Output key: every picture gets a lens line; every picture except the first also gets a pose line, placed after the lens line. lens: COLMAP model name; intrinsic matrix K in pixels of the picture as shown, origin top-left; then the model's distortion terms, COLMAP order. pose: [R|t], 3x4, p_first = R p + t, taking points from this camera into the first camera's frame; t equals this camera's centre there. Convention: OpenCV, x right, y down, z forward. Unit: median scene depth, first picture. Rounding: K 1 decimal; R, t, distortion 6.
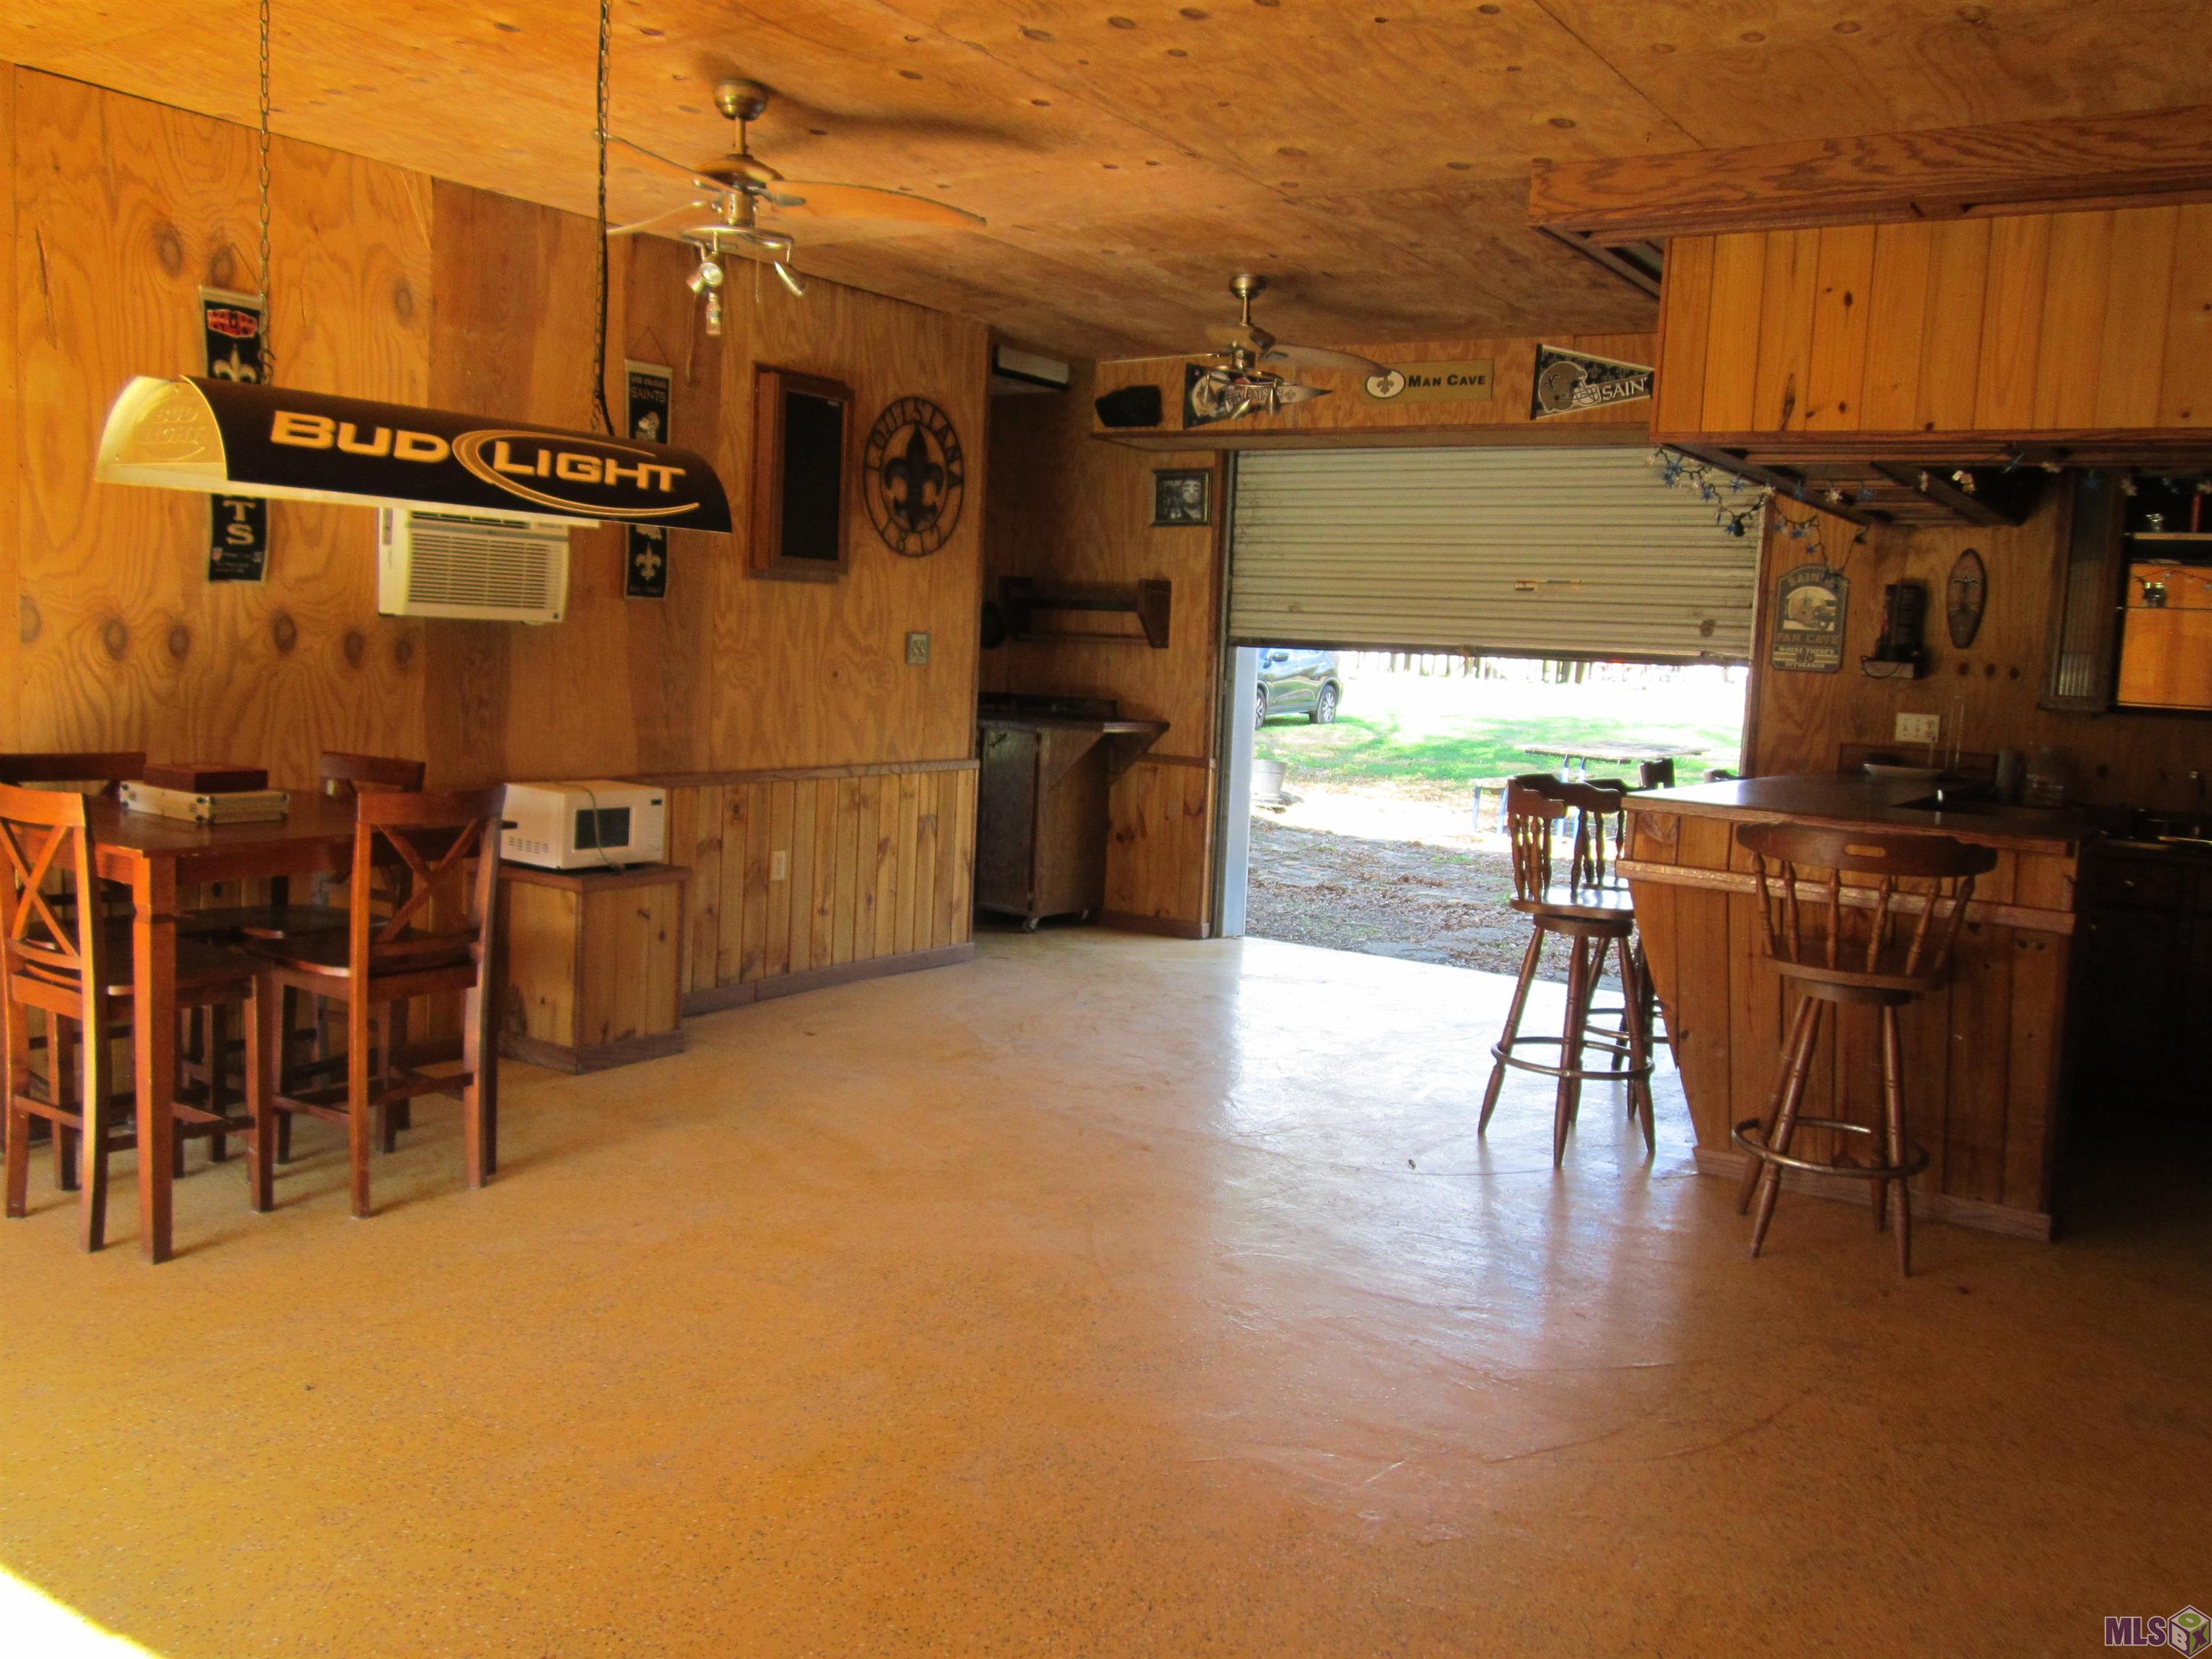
lens RADIAL K [[1854.7, 0, 1110.1], [0, 1854.7, 827.1], [0, 0, 1]] dist [-0.044089, 0.018760]
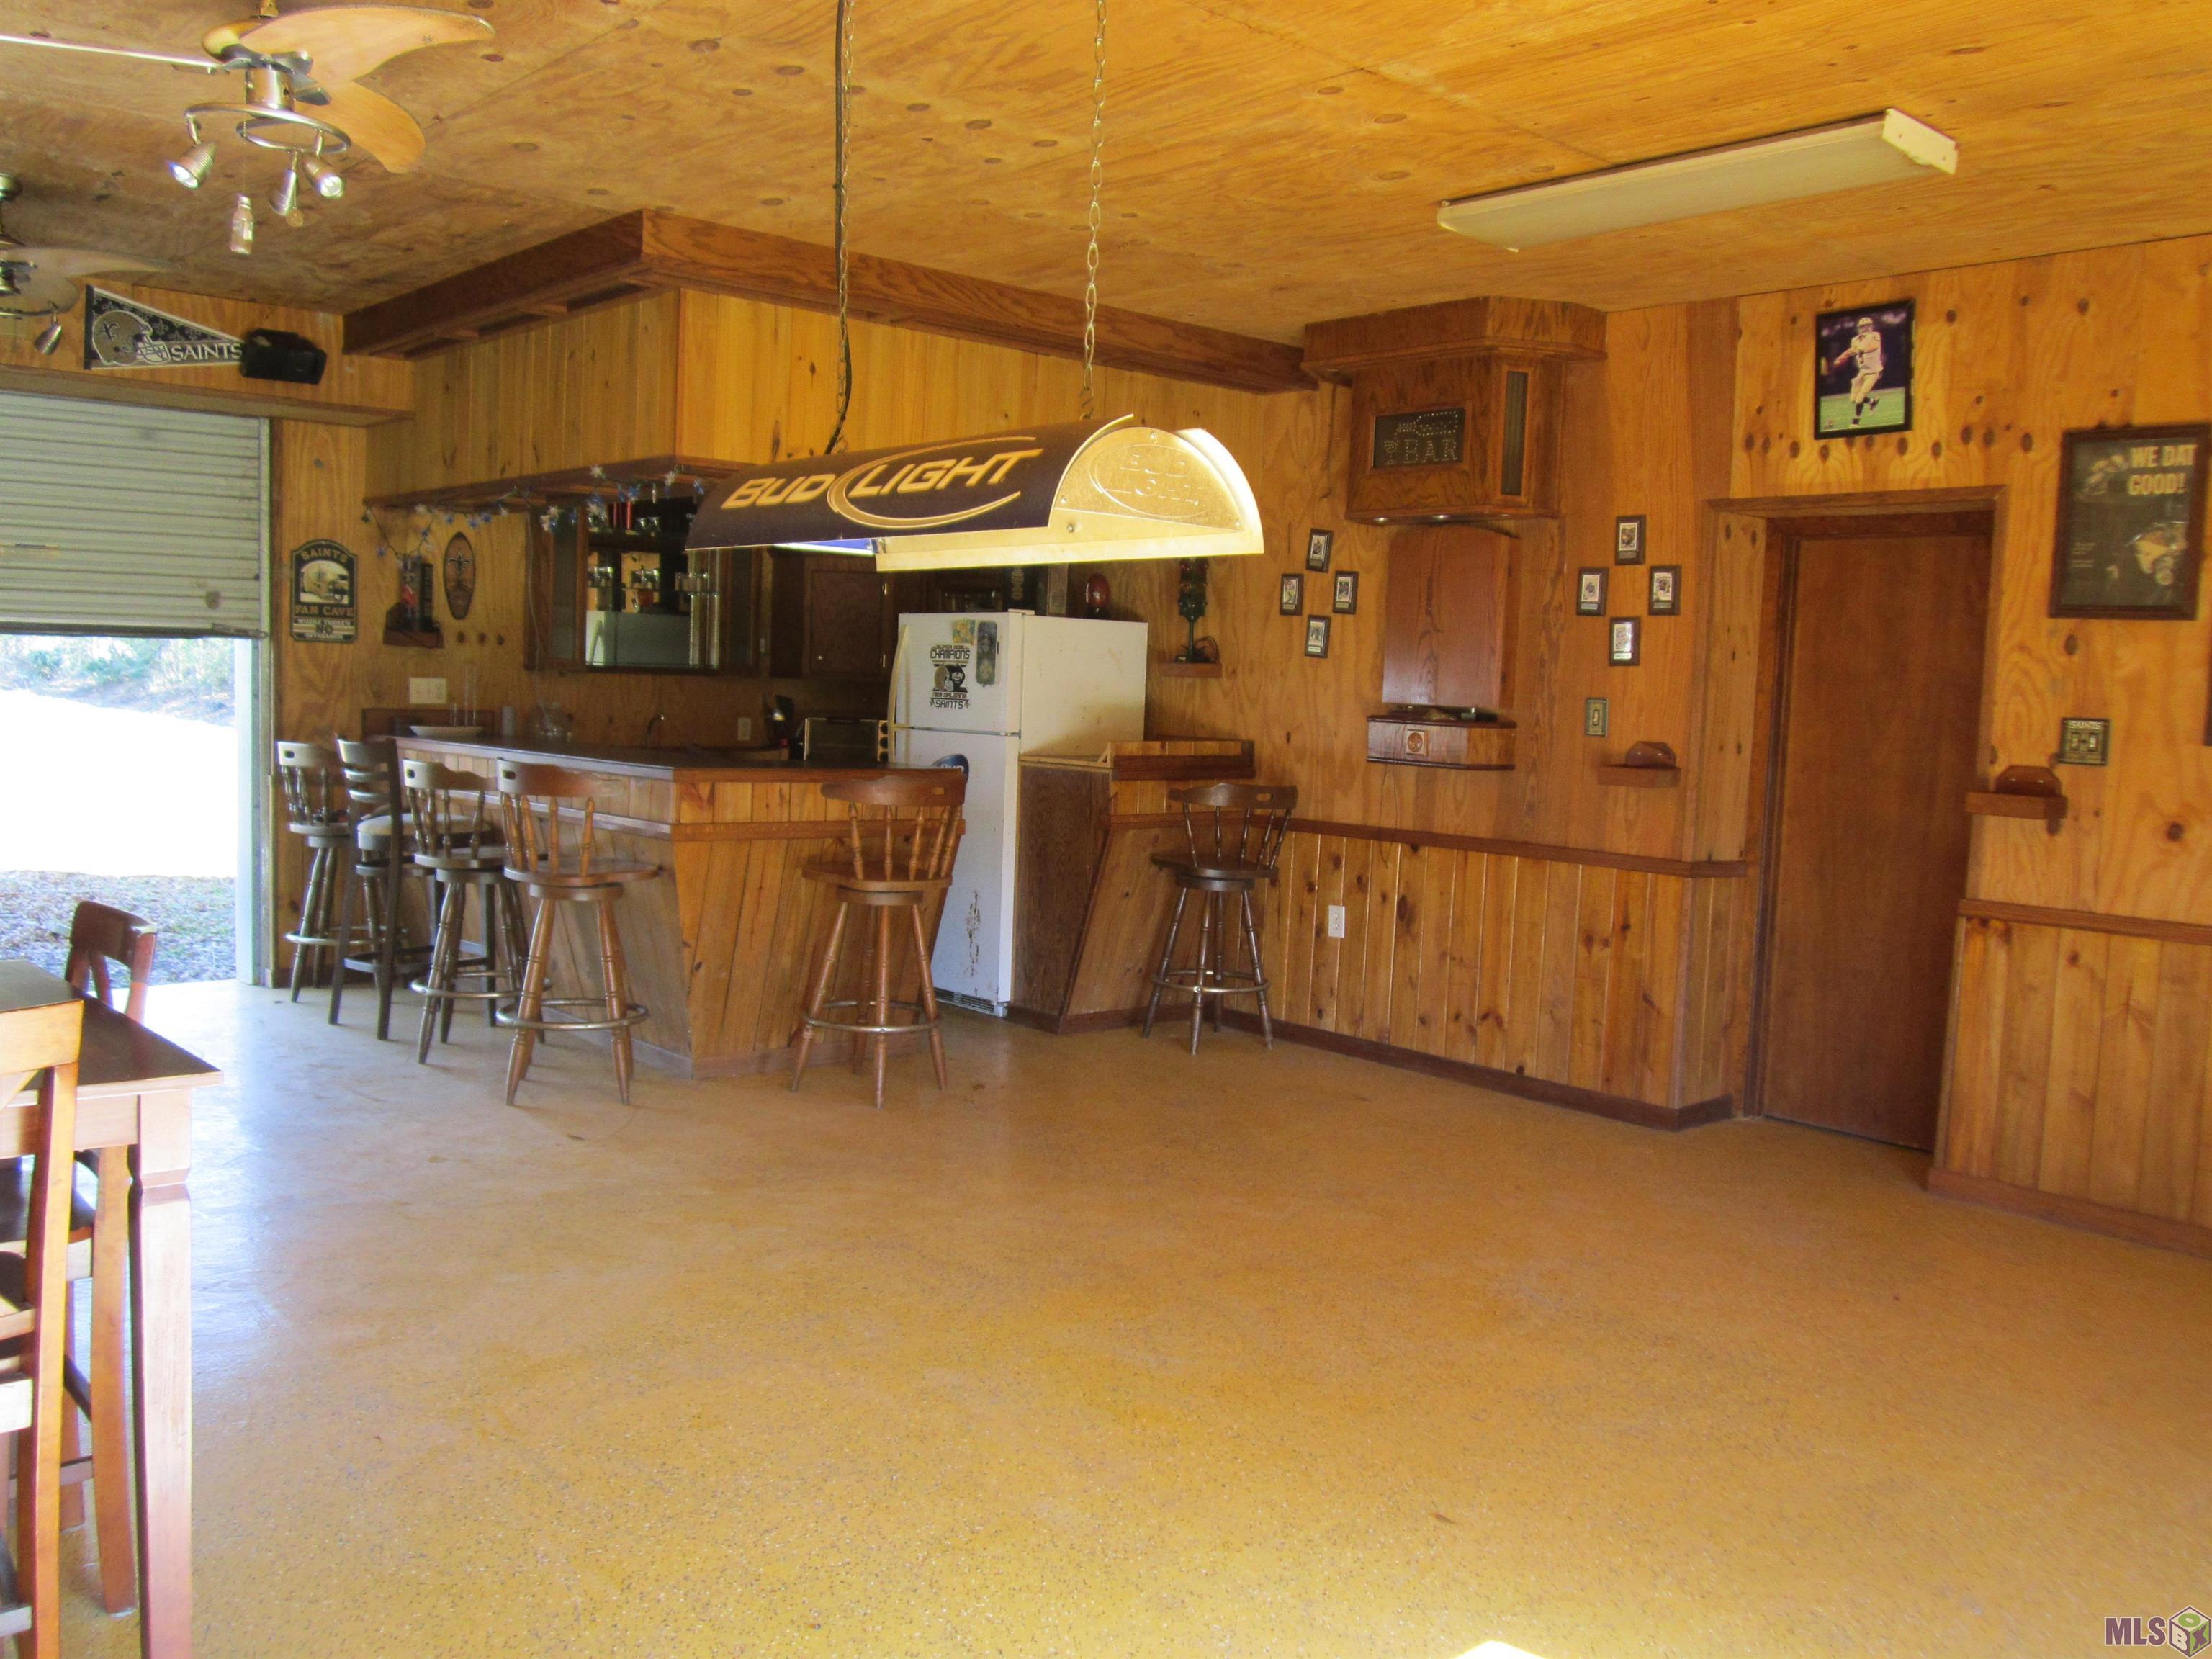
lens RADIAL K [[1854.7, 0, 1120.0], [0, 1854.7, 821.1], [0, 0, 1]] dist [-0.044089, 0.018760]
pose [[0.262779, -0.116181, 0.957836, -0.521606], [0.075170, 0.992172, 0.099724, -0.054405], [-0.961923, 0.045796, 0.269455, 0.291535]]
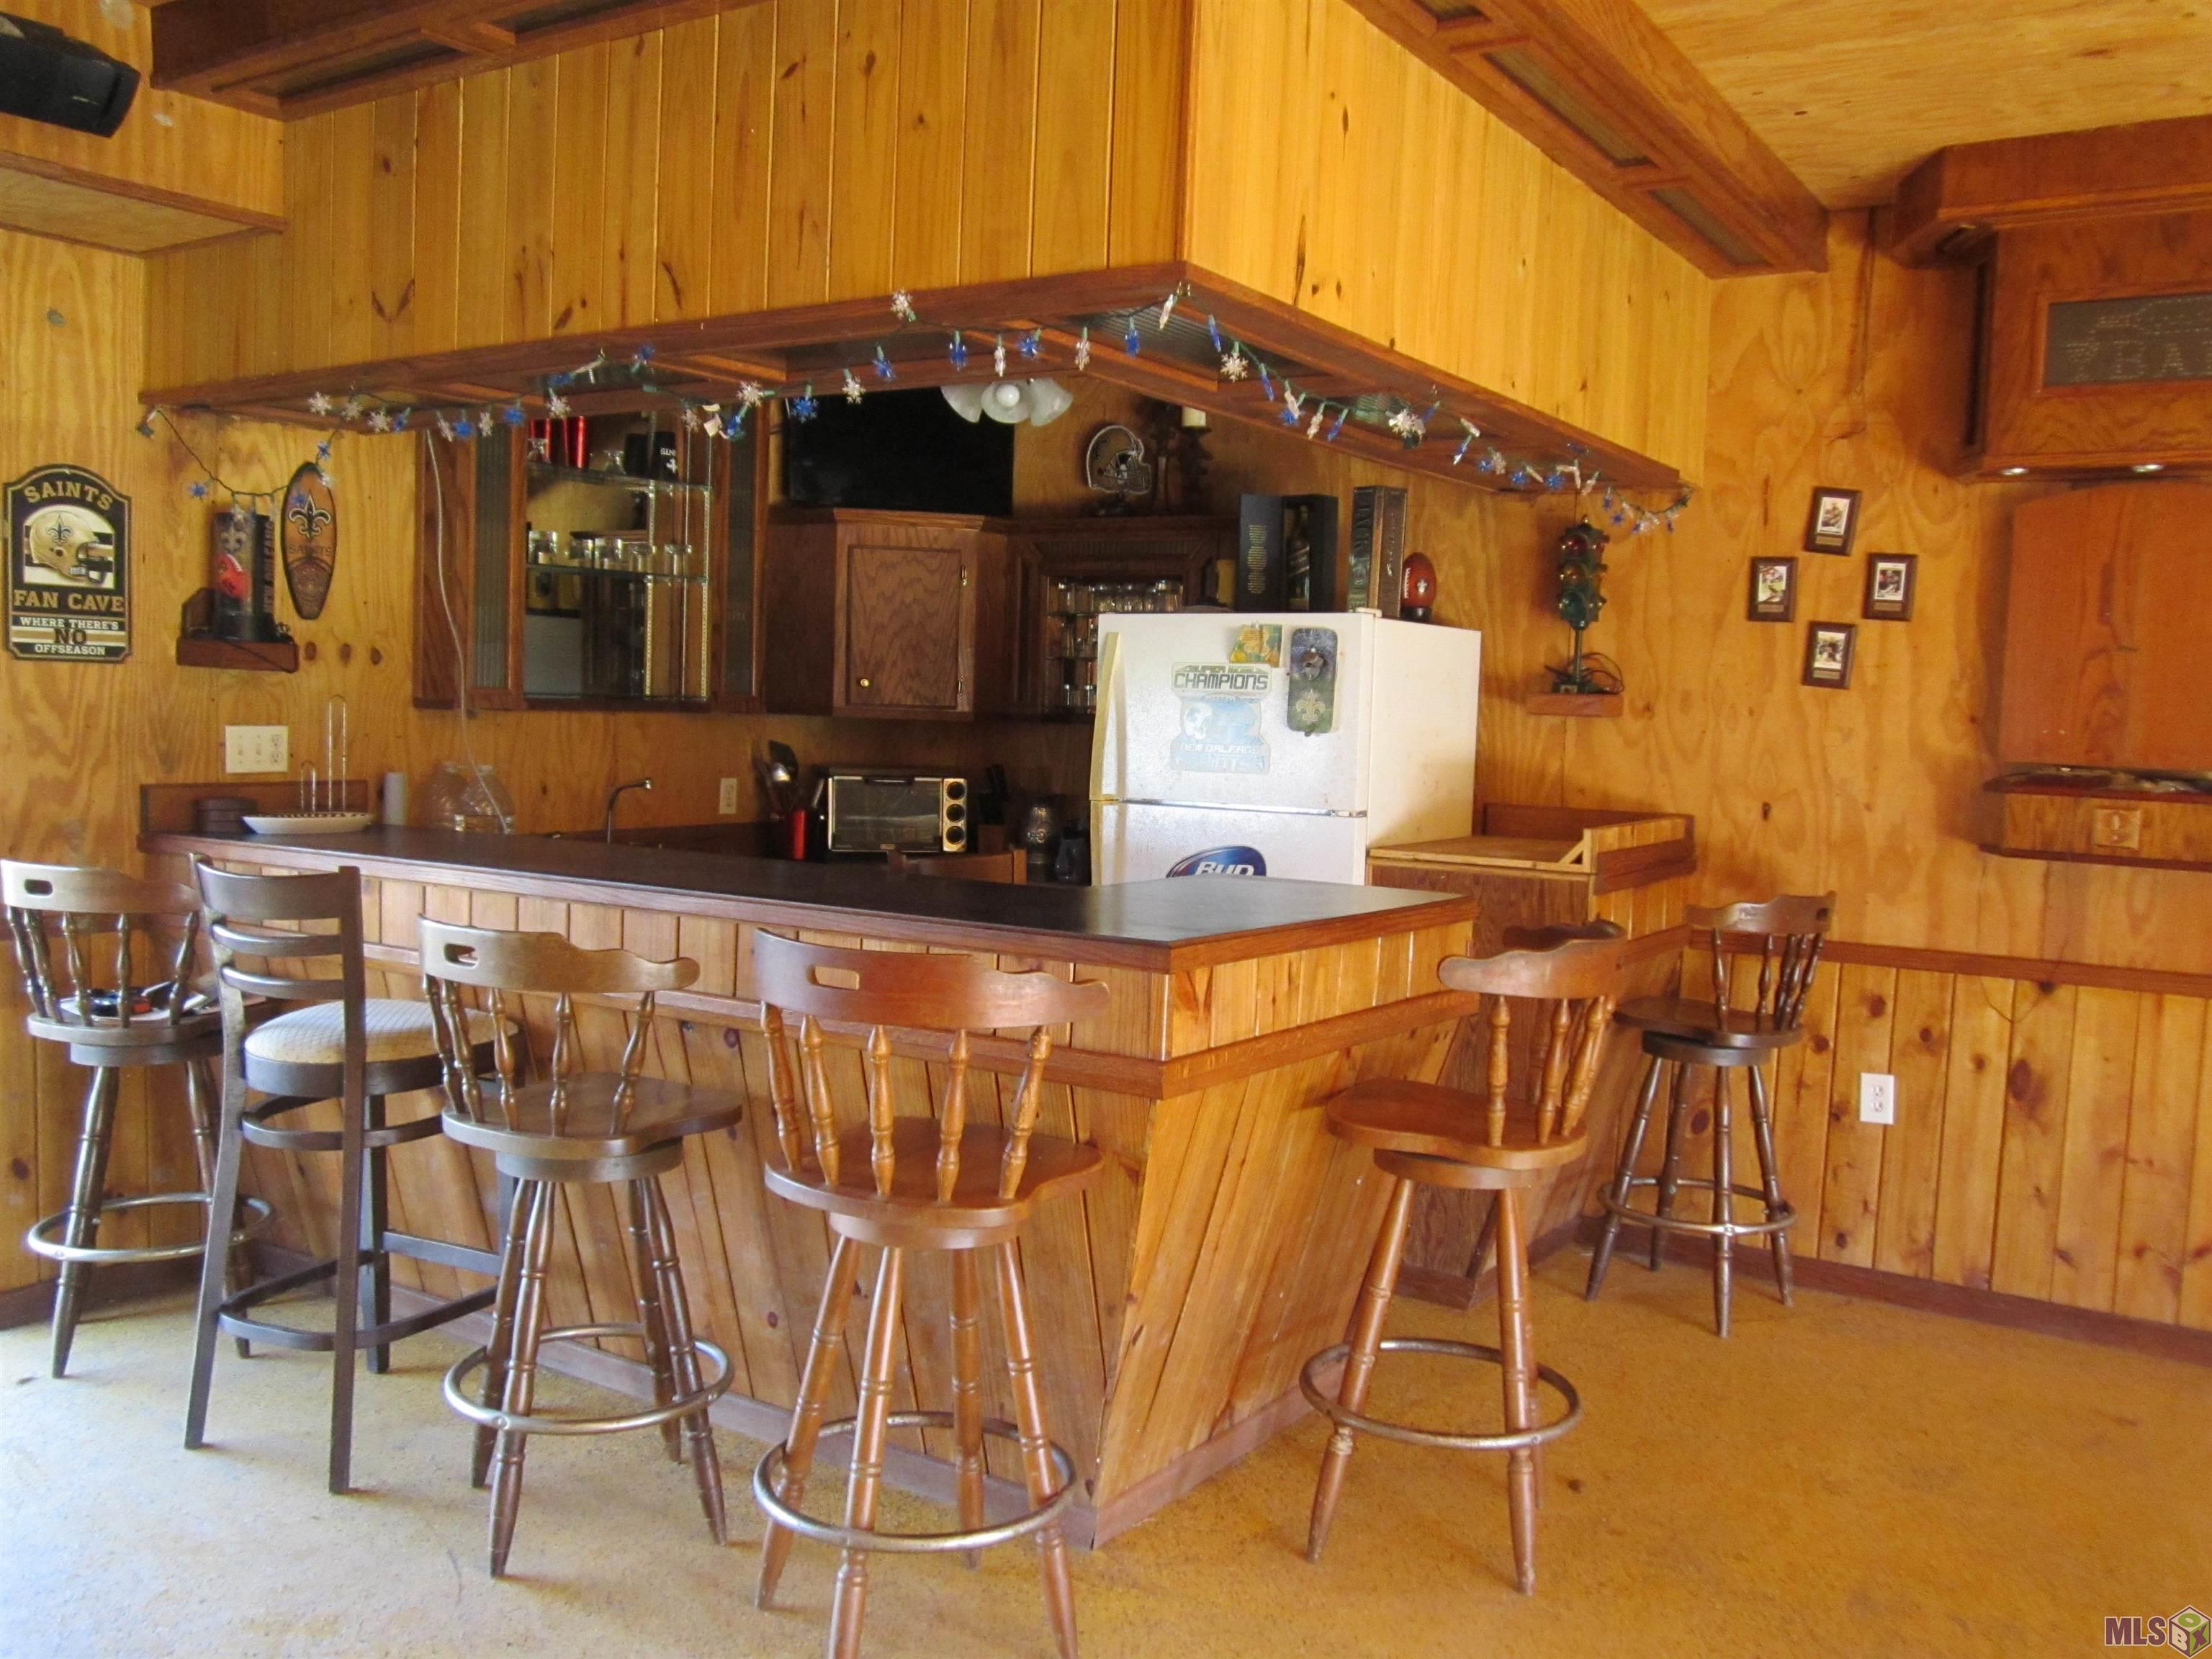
lens RADIAL K [[1854.7, 0, 1119.8], [0, 1854.7, 828.1], [0, 0, 1]] dist [-0.044089, 0.018760]
pose [[0.003074, -0.120030, 0.992766, -0.169895], [0.069693, 0.990382, 0.119526, -0.079380], [-0.997564, 0.068821, 0.011409, 0.692547]]
